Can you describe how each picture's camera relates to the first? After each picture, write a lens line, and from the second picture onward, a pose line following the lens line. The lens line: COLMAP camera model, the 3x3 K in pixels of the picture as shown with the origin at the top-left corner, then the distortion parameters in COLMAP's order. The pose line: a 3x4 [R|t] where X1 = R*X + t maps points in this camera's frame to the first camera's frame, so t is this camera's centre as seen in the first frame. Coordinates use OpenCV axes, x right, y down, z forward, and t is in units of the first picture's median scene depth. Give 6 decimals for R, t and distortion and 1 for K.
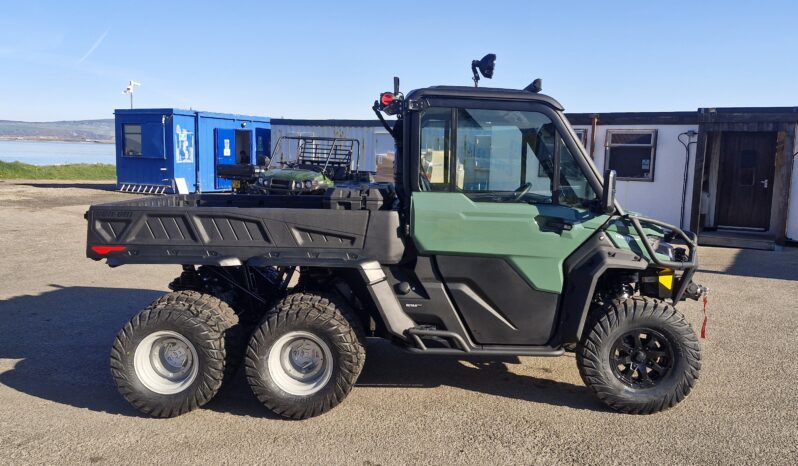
lens RADIAL K [[691.9, 0, 397.1], [0, 691.9, 239.0], [0, 0, 1]] dist [0.110440, -0.155979]
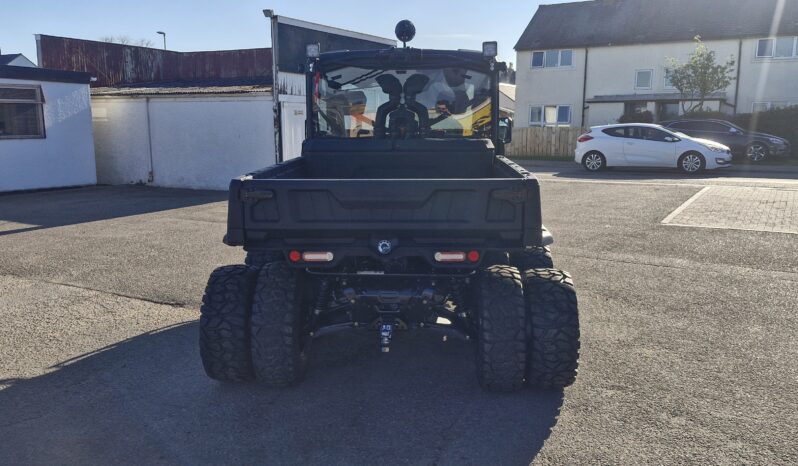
lens RADIAL K [[691.9, 0, 399.6], [0, 691.9, 233.9], [0, 0, 1]] dist [0.110440, -0.155979]
pose [[0.027351, -0.178049, 0.983641, -0.235305], [0.128624, 0.976457, 0.173172, -0.027080], [-0.991316, 0.121783, 0.049609, 0.215904]]
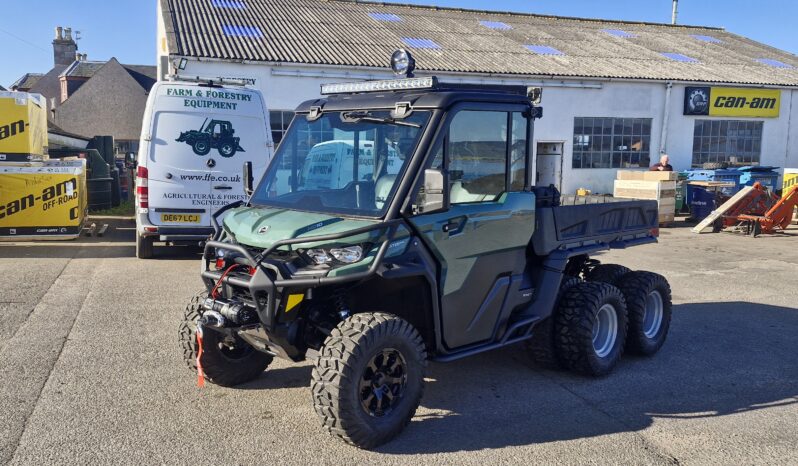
lens RADIAL K [[691.9, 0, 396.4], [0, 691.9, 236.9], [0, 0, 1]] dist [0.110440, -0.155979]
pose [[-0.653022, 0.061987, -0.754798, 0.193743], [-0.121278, 0.975224, 0.185014, -0.041484], [0.747565, 0.212358, -0.629325, 0.361147]]
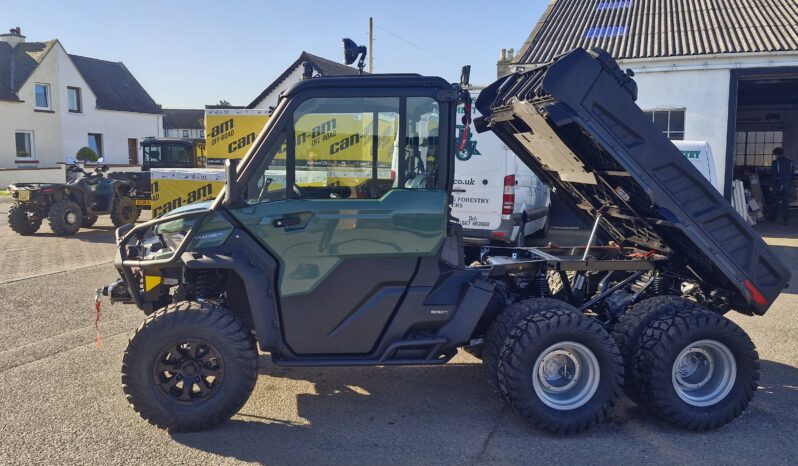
lens RADIAL K [[691.9, 0, 396.6], [0, 691.9, 238.2], [0, 0, 1]] dist [0.110440, -0.155979]
pose [[-0.983188, -0.003631, -0.182559, 0.052964], [-0.046649, 0.971619, 0.231906, -0.049349], [0.176536, 0.236523, -0.955454, 0.425260]]
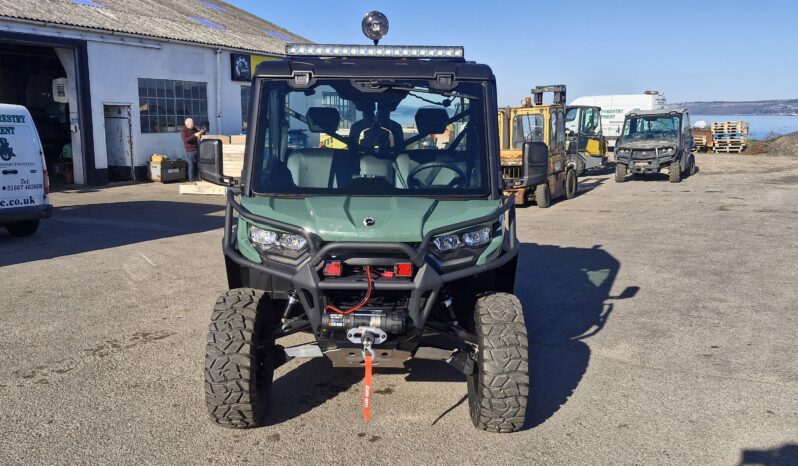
lens RADIAL K [[691.9, 0, 389.9], [0, 691.9, 227.3], [0, 0, 1]] dist [0.110440, -0.155979]
pose [[0.050342, 0.133144, -0.989817, 0.230152], [-0.129739, 0.983548, 0.125702, -0.023911], [0.990269, 0.122090, 0.066788, 0.215464]]
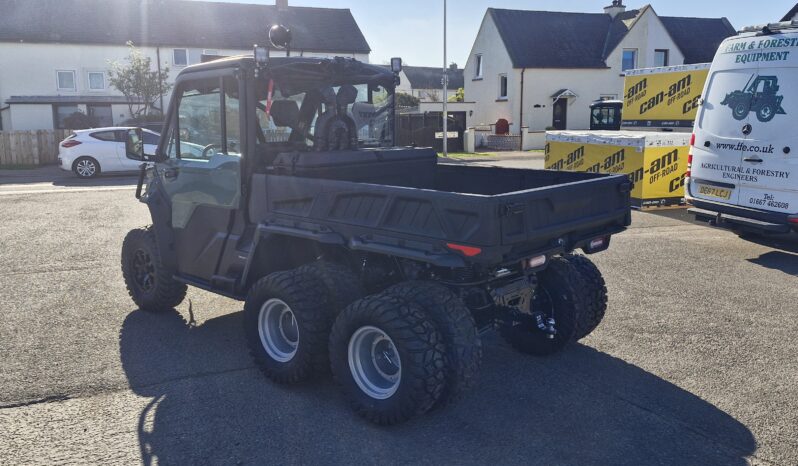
lens RADIAL K [[691.9, 0, 390.6], [0, 691.9, 229.5], [0, 0, 1]] dist [0.110440, -0.155979]
pose [[-0.754816, -0.115195, 0.645743, -0.163130], [0.077008, 0.962087, 0.261644, -0.051265], [-0.651401, 0.247220, -0.717328, 0.383405]]
